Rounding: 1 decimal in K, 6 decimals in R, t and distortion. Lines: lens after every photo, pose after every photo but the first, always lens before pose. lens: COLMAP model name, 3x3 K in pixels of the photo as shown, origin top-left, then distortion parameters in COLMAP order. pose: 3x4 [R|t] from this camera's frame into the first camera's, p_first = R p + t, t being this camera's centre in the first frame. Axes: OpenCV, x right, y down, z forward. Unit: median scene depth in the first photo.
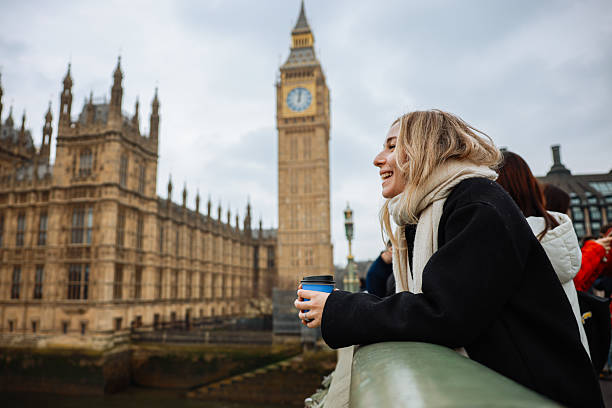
lens RADIAL K [[472.4, 0, 288.3], [0, 472.4, 211.5], [0, 0, 1]] dist [-0.096993, 0.094640]
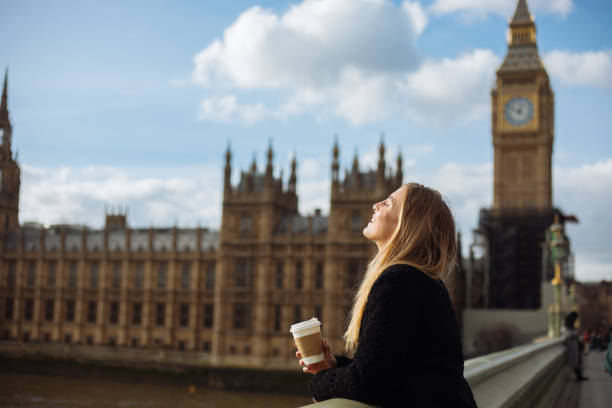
lens RADIAL K [[888.6, 0, 306.9], [0, 888.6, 204.1], [0, 0, 1]] dist [-0.082553, -0.115123]
pose [[0.986826, 0.020210, -0.160520, -0.098532], [-0.014194, 0.999156, 0.038538, -0.125574], [0.161163, -0.035752, 0.986280, -0.682726]]
